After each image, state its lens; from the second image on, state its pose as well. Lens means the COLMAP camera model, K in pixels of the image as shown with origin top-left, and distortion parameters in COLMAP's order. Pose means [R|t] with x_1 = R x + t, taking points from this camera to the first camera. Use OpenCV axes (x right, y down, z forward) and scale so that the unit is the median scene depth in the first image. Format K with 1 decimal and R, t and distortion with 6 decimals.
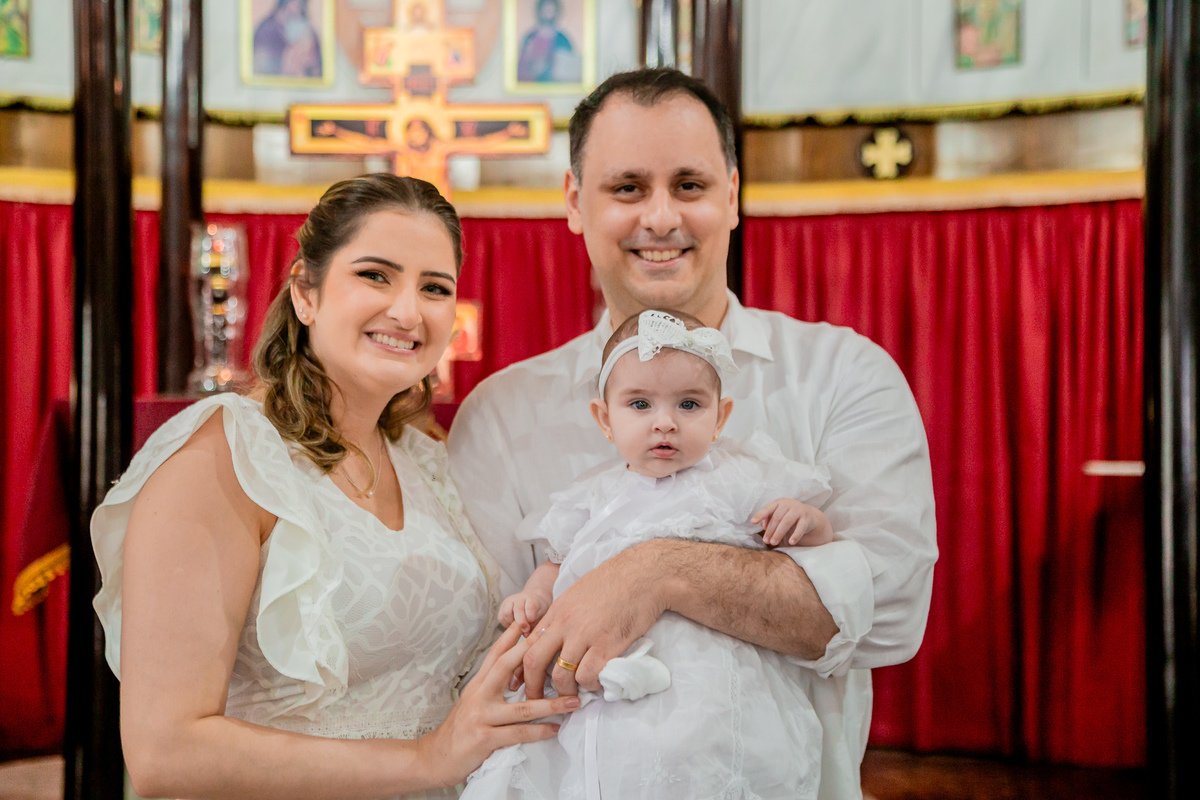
lens RADIAL K [[2238.8, 0, 602.7], [0, 2238.8, 389.9], [0, 0, 1]] dist [0.308183, 0.000000]
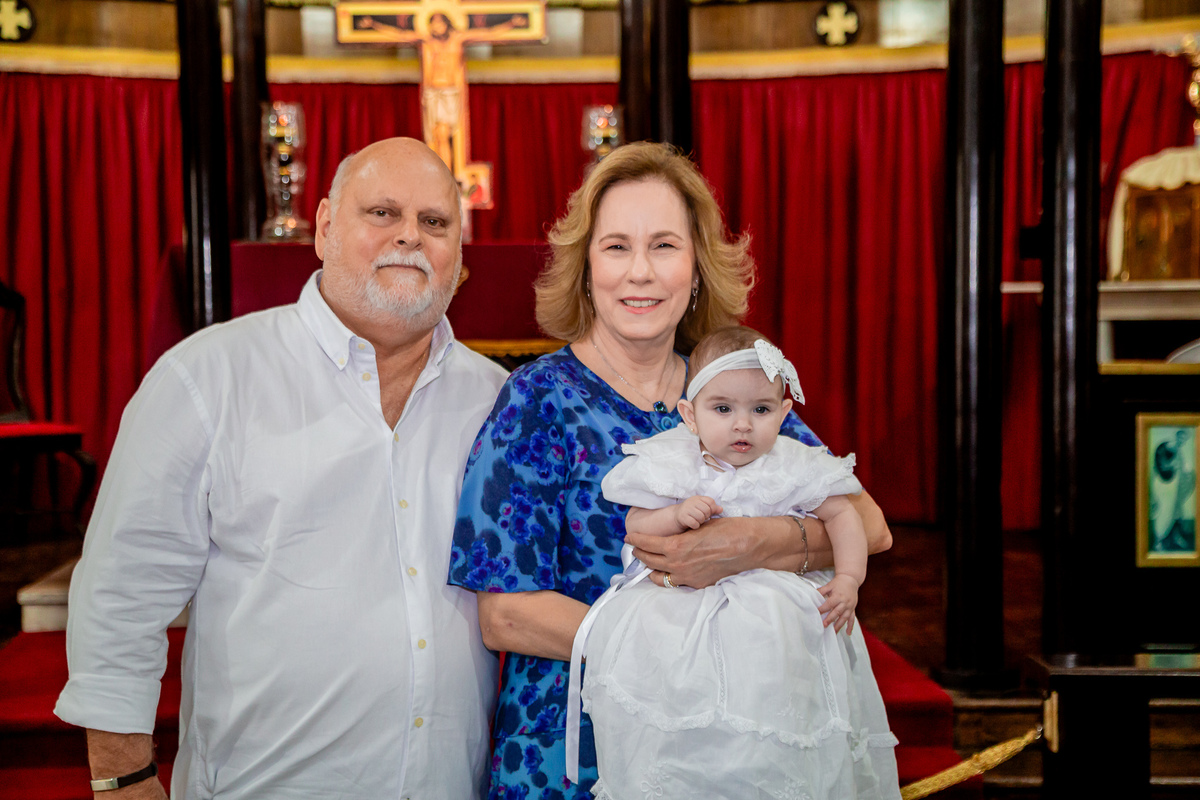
lens RADIAL K [[2169.0, 0, 587.0], [0, 2169.0, 391.7], [0, 0, 1]] dist [0.314165, 0.000000]
pose [[0.999728, -0.012912, -0.019412, 0.016935], [0.014370, 0.996933, 0.076927, -0.003555], [0.018360, -0.077185, 0.996848, -0.181303]]
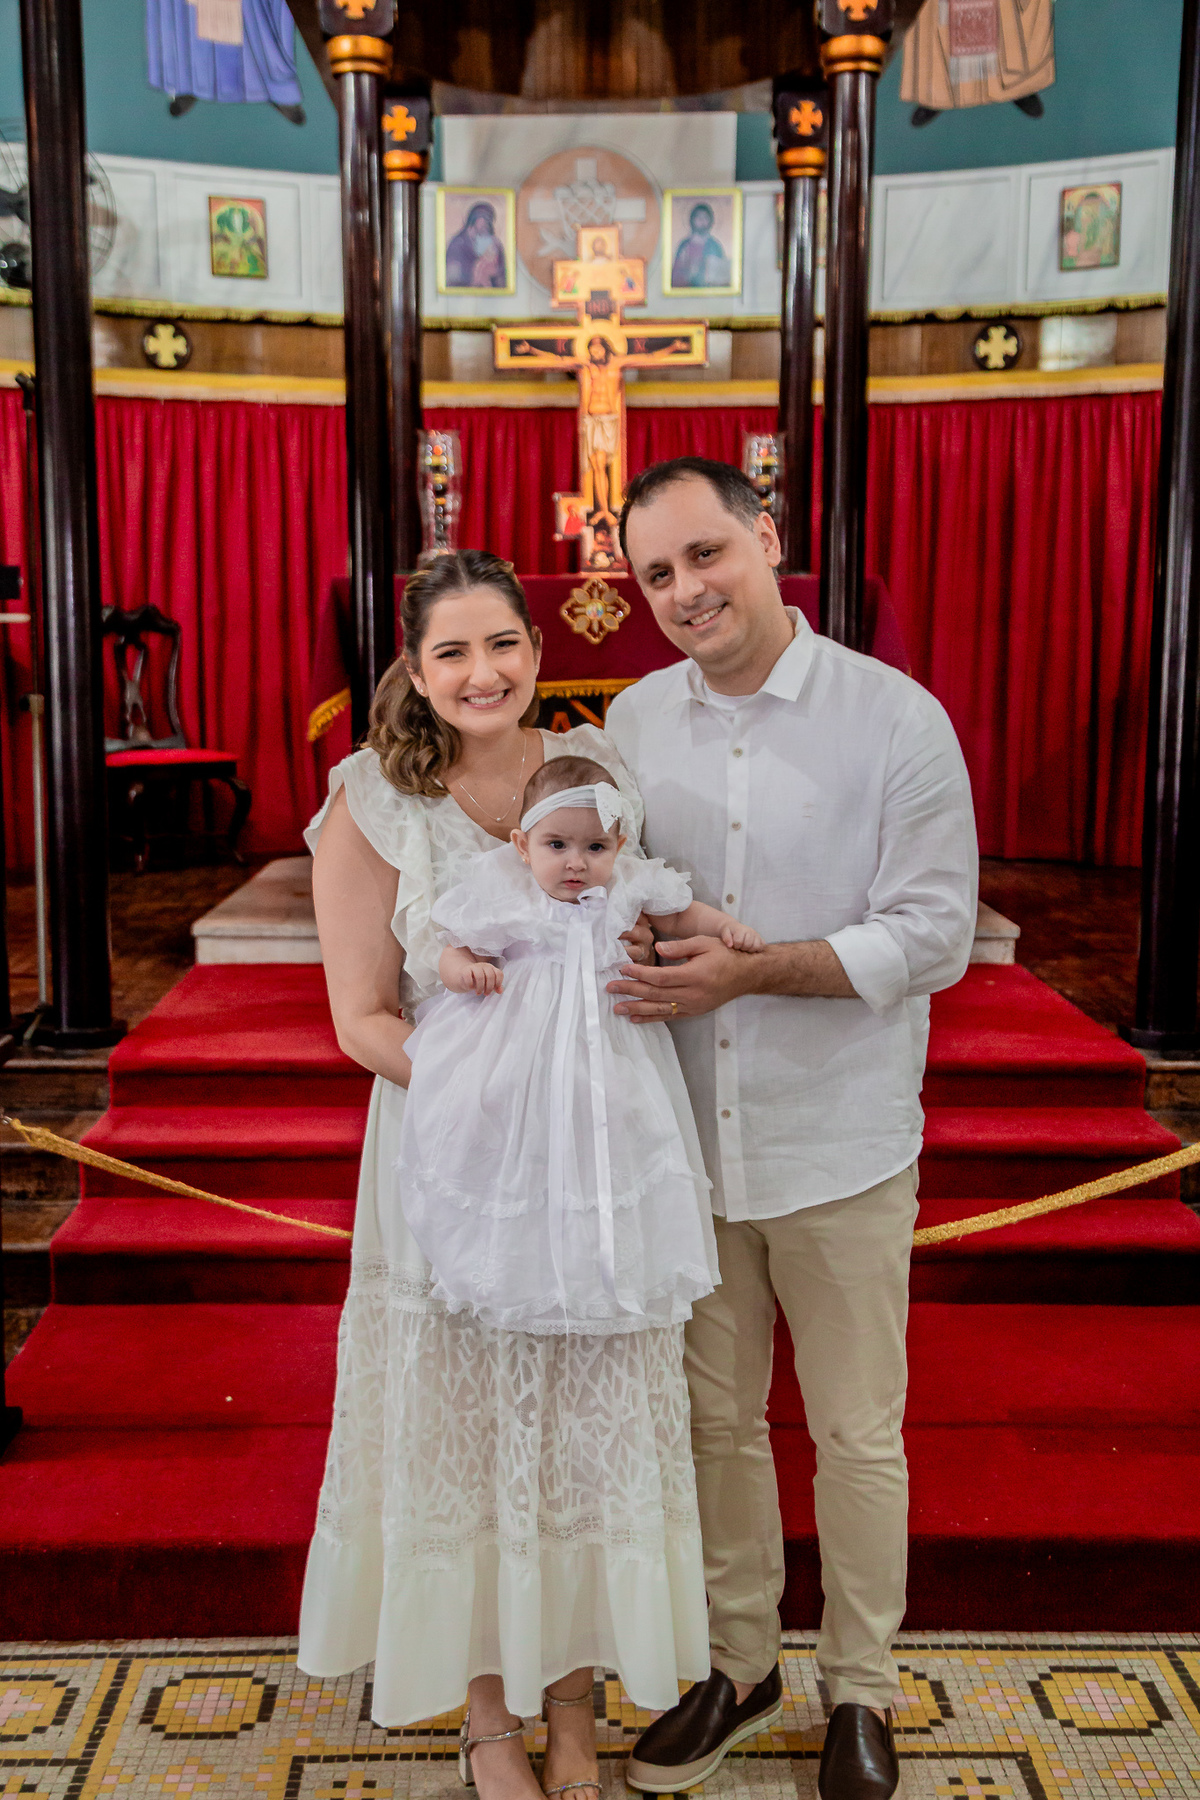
lens RADIAL K [[2124.9, 0, 573.4], [0, 2124.9, 894.7], [0, 0, 1]] dist [0.098580, 0.000000]
pose [[0.997157, 0.005291, -0.075162, -0.006061], [0.006990, 0.986734, 0.162194, -0.009459], [0.075023, -0.162259, 0.983892, -0.151055]]
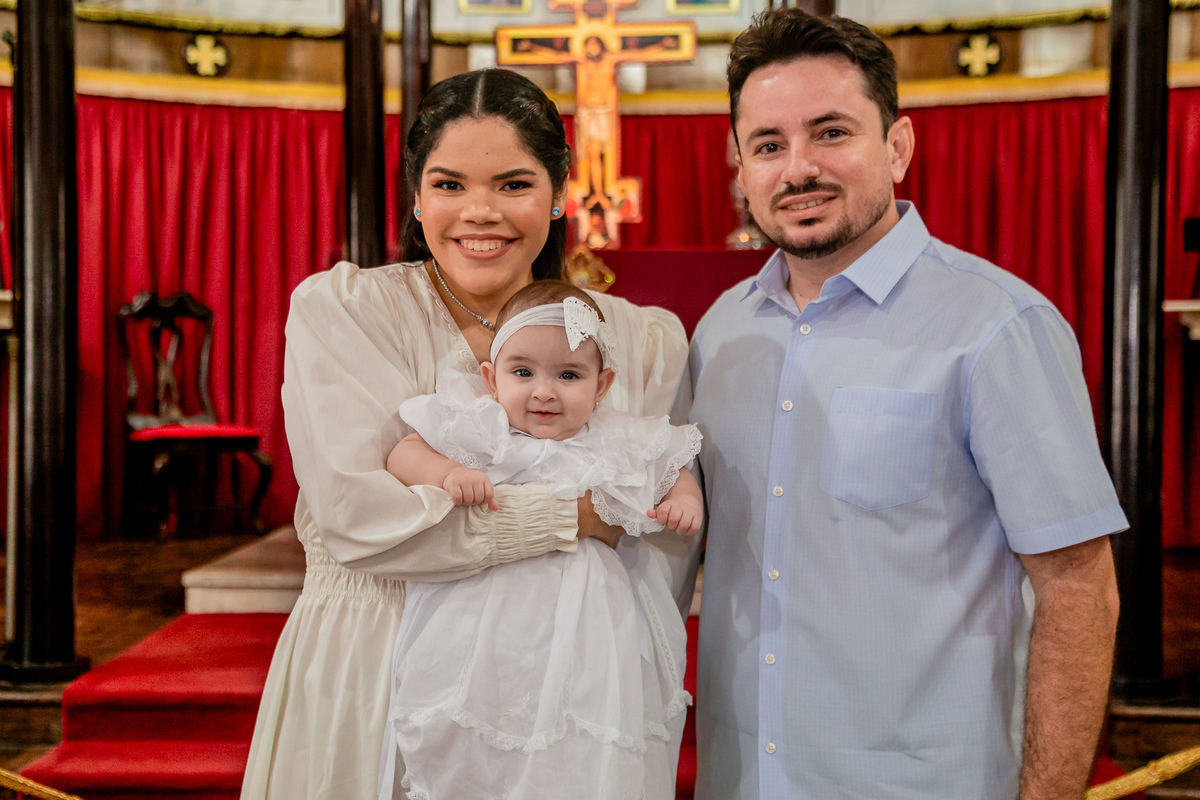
lens RADIAL K [[1951.2, 0, 555.5], [0, 1951.2, 387.7], [0, 0, 1]] dist [0.213948, 0.000000]
pose [[0.994074, 0.001659, -0.108695, 0.016402], [0.004559, 0.998368, 0.056929, 0.014640], [0.108612, -0.057088, 0.992444, -0.114525]]
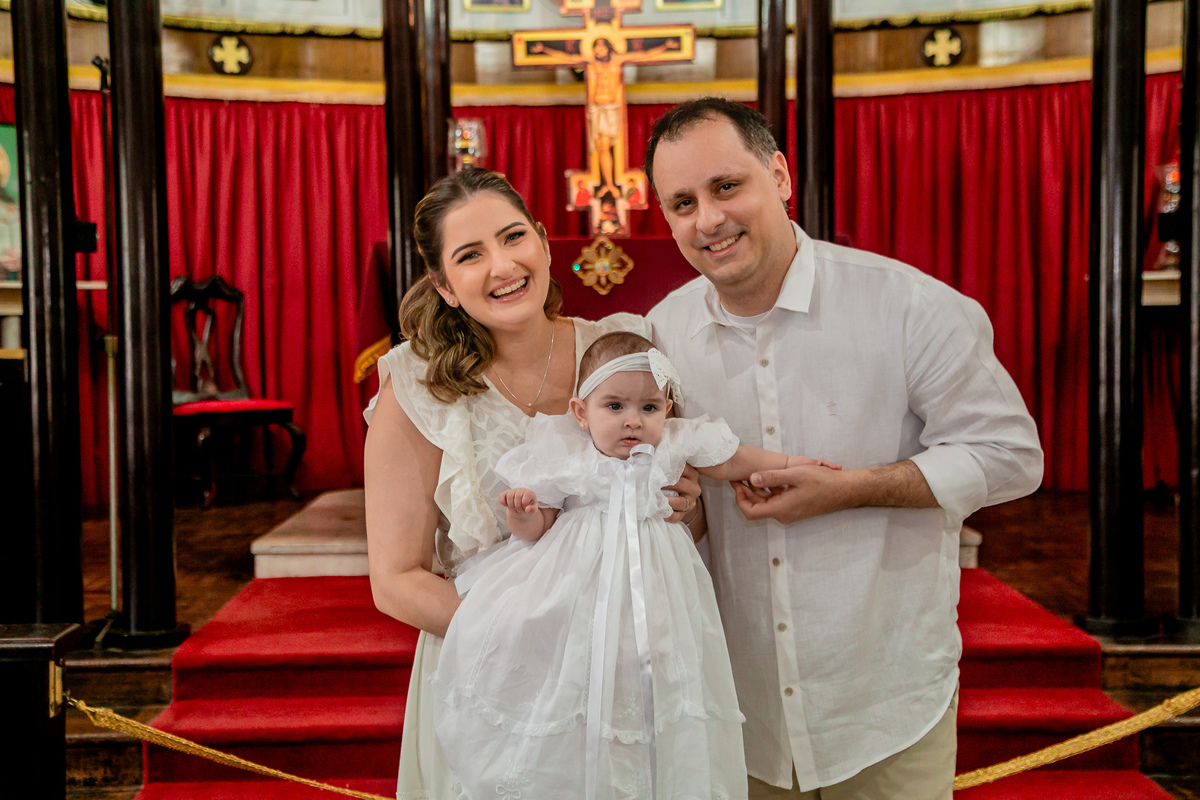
lens RADIAL K [[1827.0, 0, 602.7], [0, 1827.0, 386.6], [0, 0, 1]] dist [0.212594, 0.000000]
pose [[0.997690, -0.015679, -0.066099, -0.006936], [0.021011, 0.996512, 0.080764, 0.003478], [0.064602, -0.081967, 0.994539, -0.140629]]
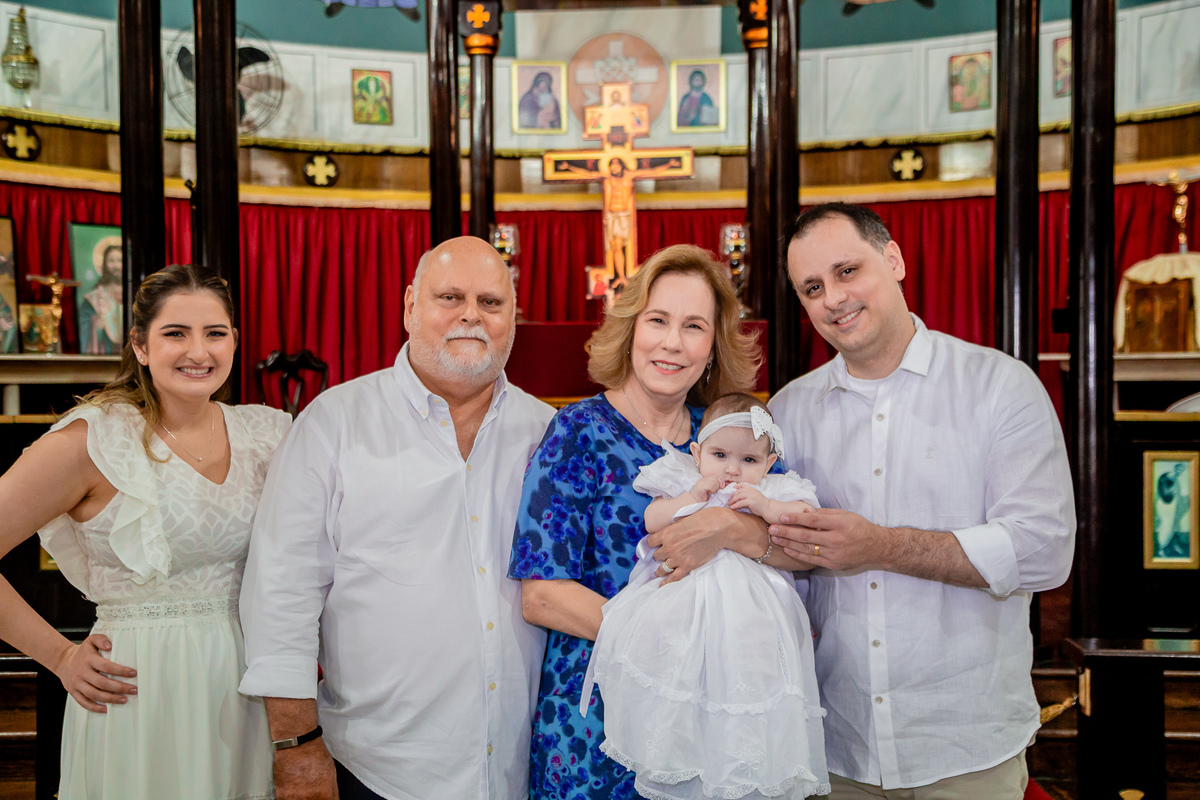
lens RADIAL K [[1539.1, 0, 593.1], [0, 1539.1, 392.9], [0, 0, 1]] dist [0.139746, 0.000000]
pose [[0.994556, -0.010315, -0.103687, 0.017382], [0.015589, 0.998618, 0.050186, -0.000870], [0.103027, -0.051529, 0.993343, -0.151424]]
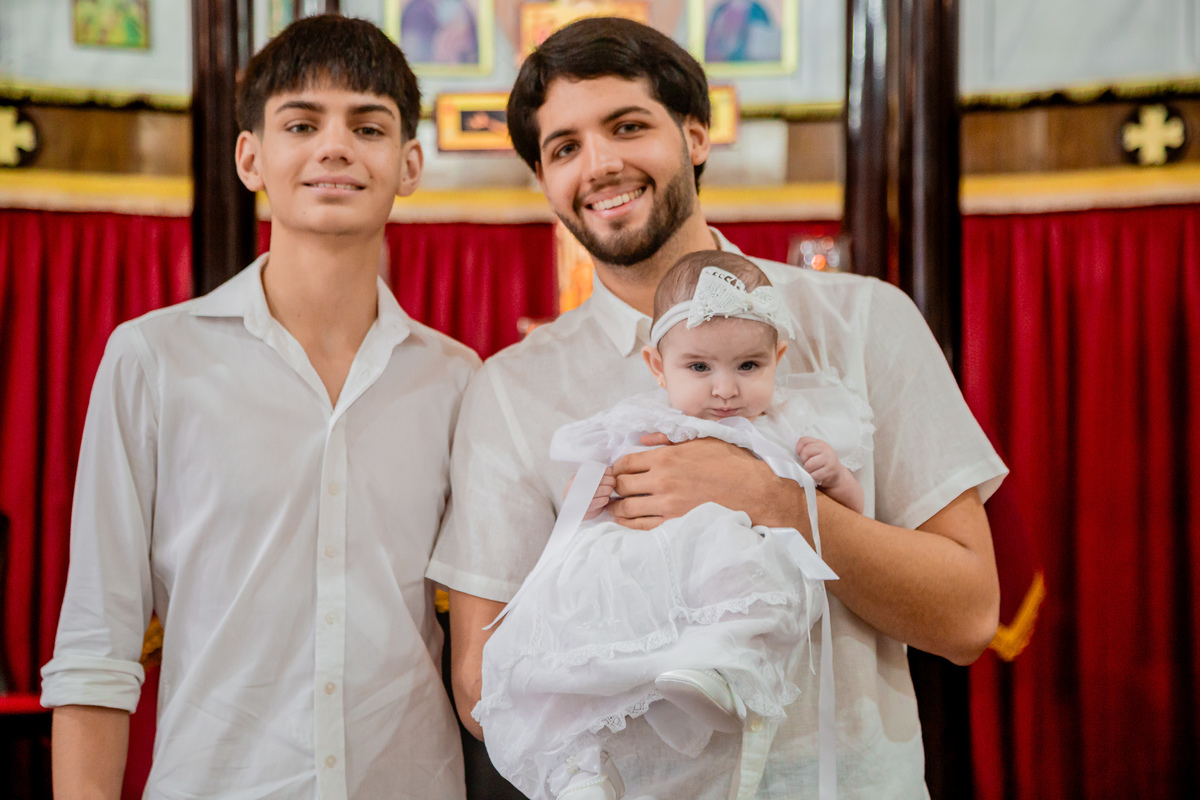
lens RADIAL K [[2685.5, 0, 585.6], [0, 2685.5, 392.7], [0, 0, 1]] dist [0.457108, 0.000000]
pose [[0.995869, -0.009947, -0.090259, 0.009519], [0.008543, 0.999837, -0.015924, 0.004633], [0.090403, 0.015087, 0.995791, -0.023865]]
